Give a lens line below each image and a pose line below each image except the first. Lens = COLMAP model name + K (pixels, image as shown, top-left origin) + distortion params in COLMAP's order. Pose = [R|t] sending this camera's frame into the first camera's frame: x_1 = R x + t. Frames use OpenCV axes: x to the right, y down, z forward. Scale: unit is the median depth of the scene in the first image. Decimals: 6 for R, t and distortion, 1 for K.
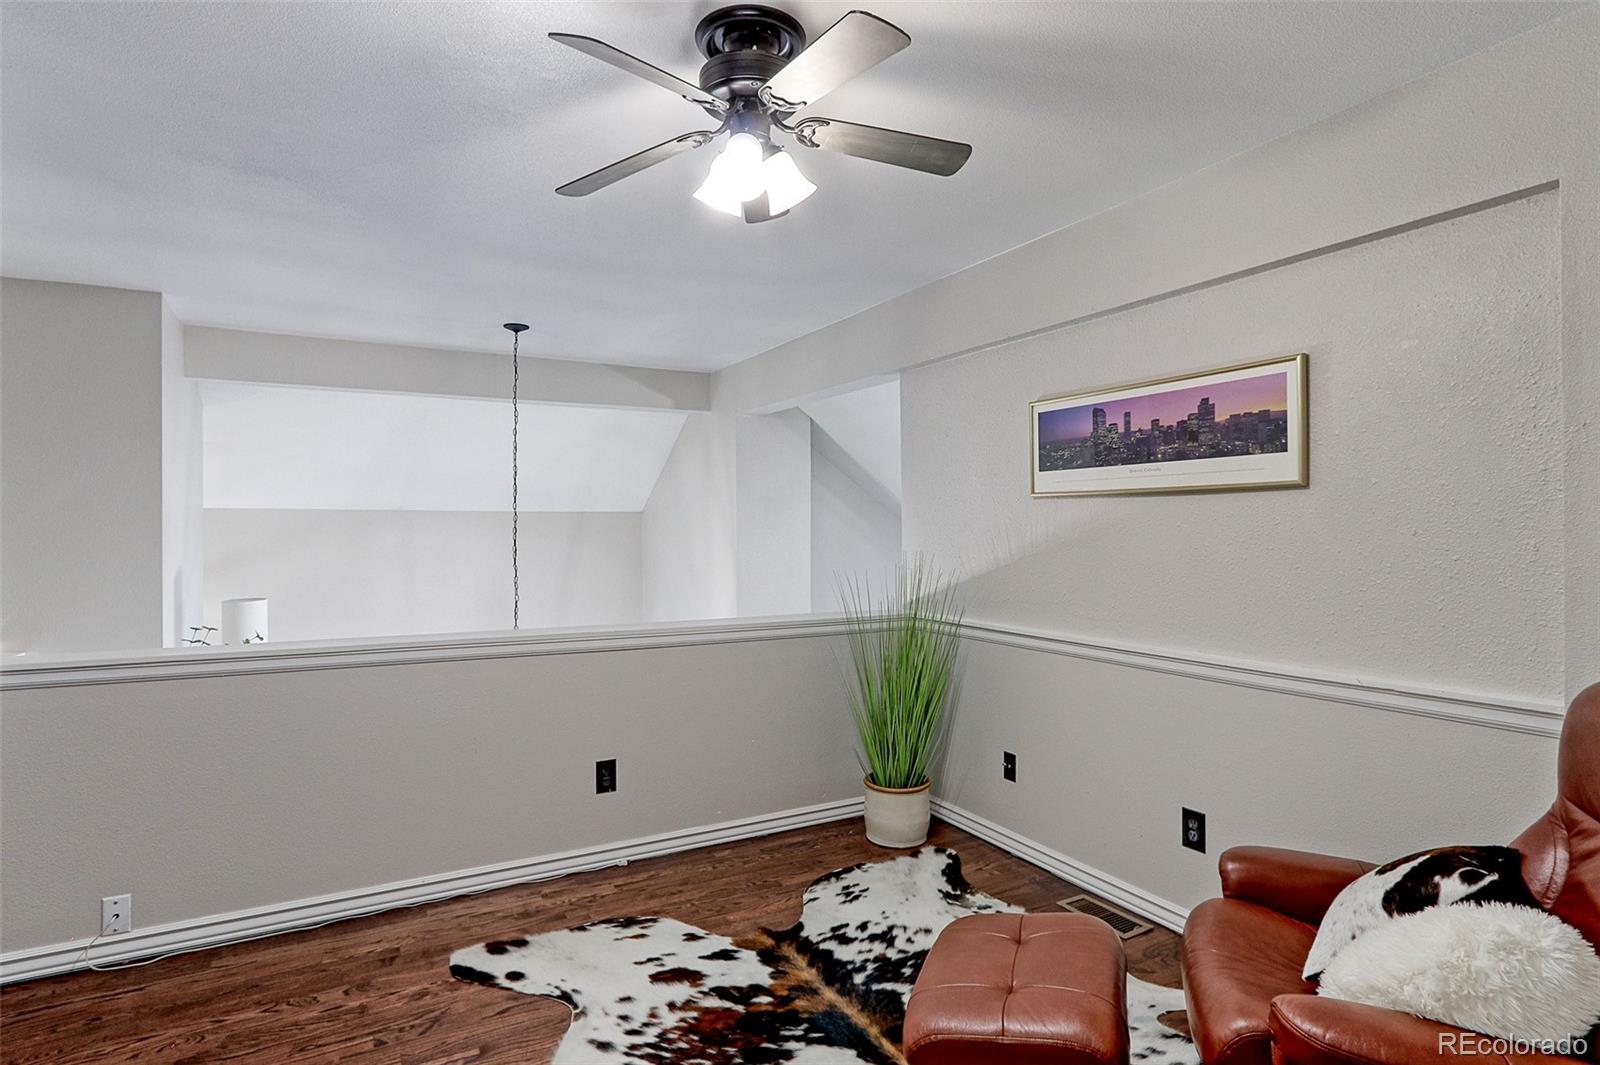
lens RADIAL K [[816.6, 0, 799.1], [0, 816.6, 532.5], [0, 0, 1]] dist [-0.002410, 0.001270]
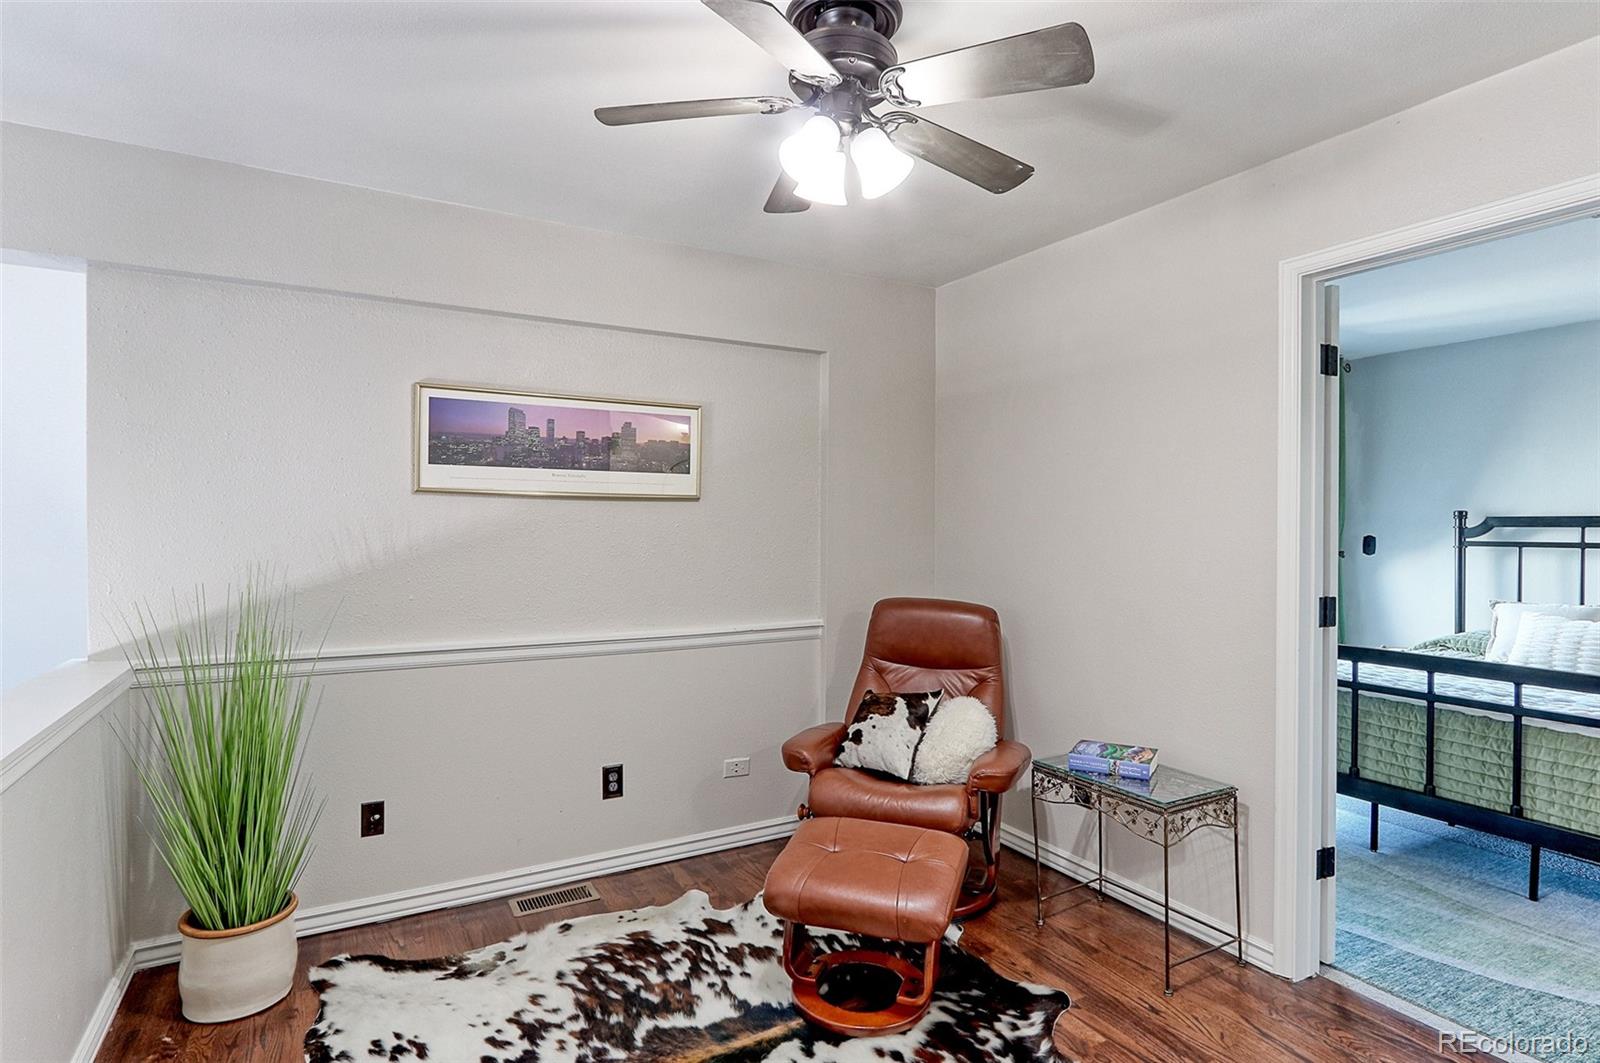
lens RADIAL K [[816.6, 0, 809.8], [0, 816.6, 523.2], [0, 0, 1]] dist [-0.002410, 0.001270]
pose [[-0.001886, -0.007733, 0.999968, -0.642817], [-0.010027, 0.999920, 0.007714, -0.023397], [-0.999948, -0.010012, -0.001963, 0.649901]]
